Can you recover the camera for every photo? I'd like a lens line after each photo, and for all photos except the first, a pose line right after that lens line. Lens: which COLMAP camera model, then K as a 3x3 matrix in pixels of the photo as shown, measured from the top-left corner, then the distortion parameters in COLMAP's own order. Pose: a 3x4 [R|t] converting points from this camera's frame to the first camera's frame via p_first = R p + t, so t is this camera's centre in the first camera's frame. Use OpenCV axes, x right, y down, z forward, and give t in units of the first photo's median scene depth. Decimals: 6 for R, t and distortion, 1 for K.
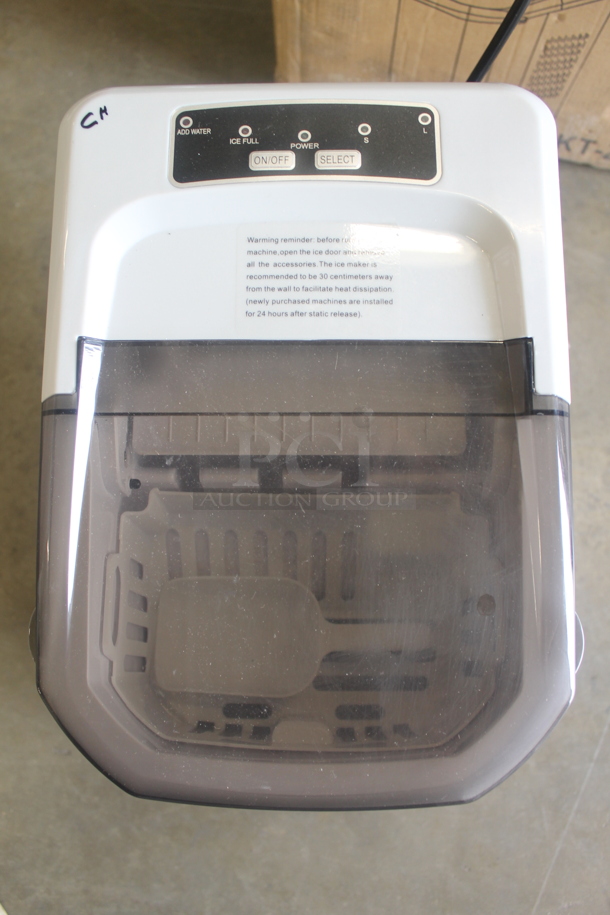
lens RADIAL K [[774.0, 0, 305.0], [0, 774.0, 457.5], [0, 0, 1]] dist [-0.173318, 0.143583]
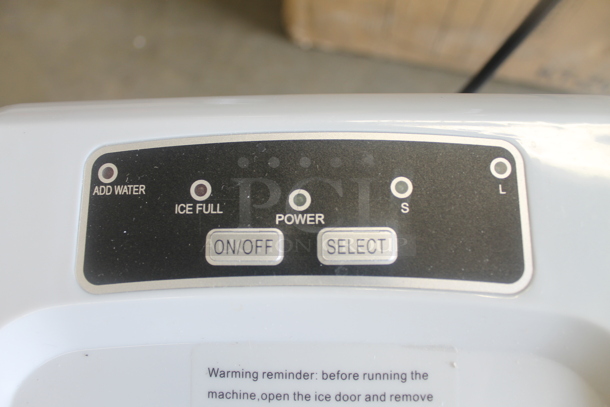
lens RADIAL K [[417.2, 0, 305.0], [0, 417.2, 203.5], [0, 0, 1]] dist [-0.108984, 0.000166]
pose [[0.999887, -0.006455, -0.013598, 0.007934], [0.005857, 0.999032, -0.043588, -0.409836], [0.013866, 0.043504, 0.998957, 0.674513]]
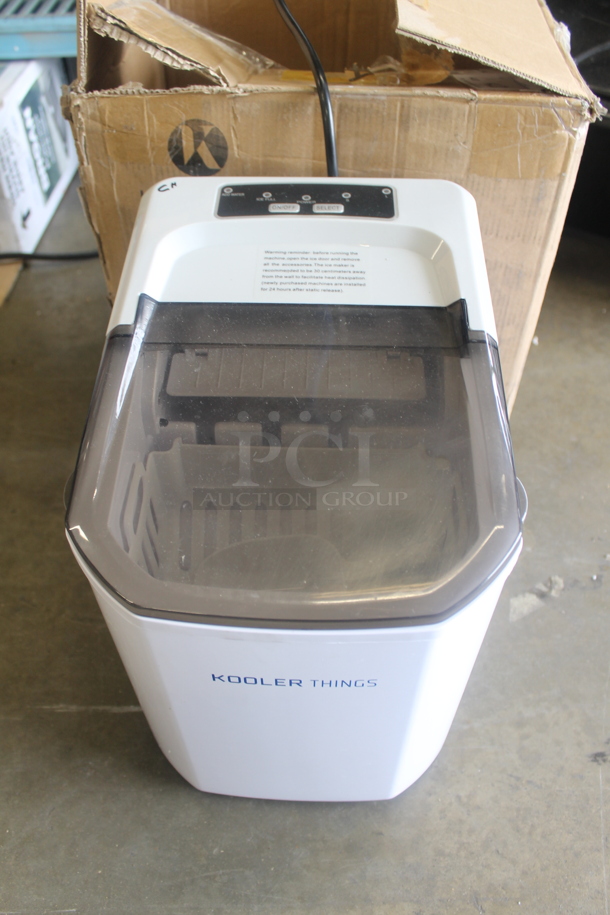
lens RADIAL K [[774.0, 0, 305.0], [0, 774.0, 457.5], [0, 0, 1]] dist [-0.173318, 0.143583]
pose [[0.999528, 0.030244, -0.005410, 0.020312], [-0.029327, 0.886658, -0.461495, 0.731784], [-0.009161, 0.461435, 0.887127, -0.105277]]
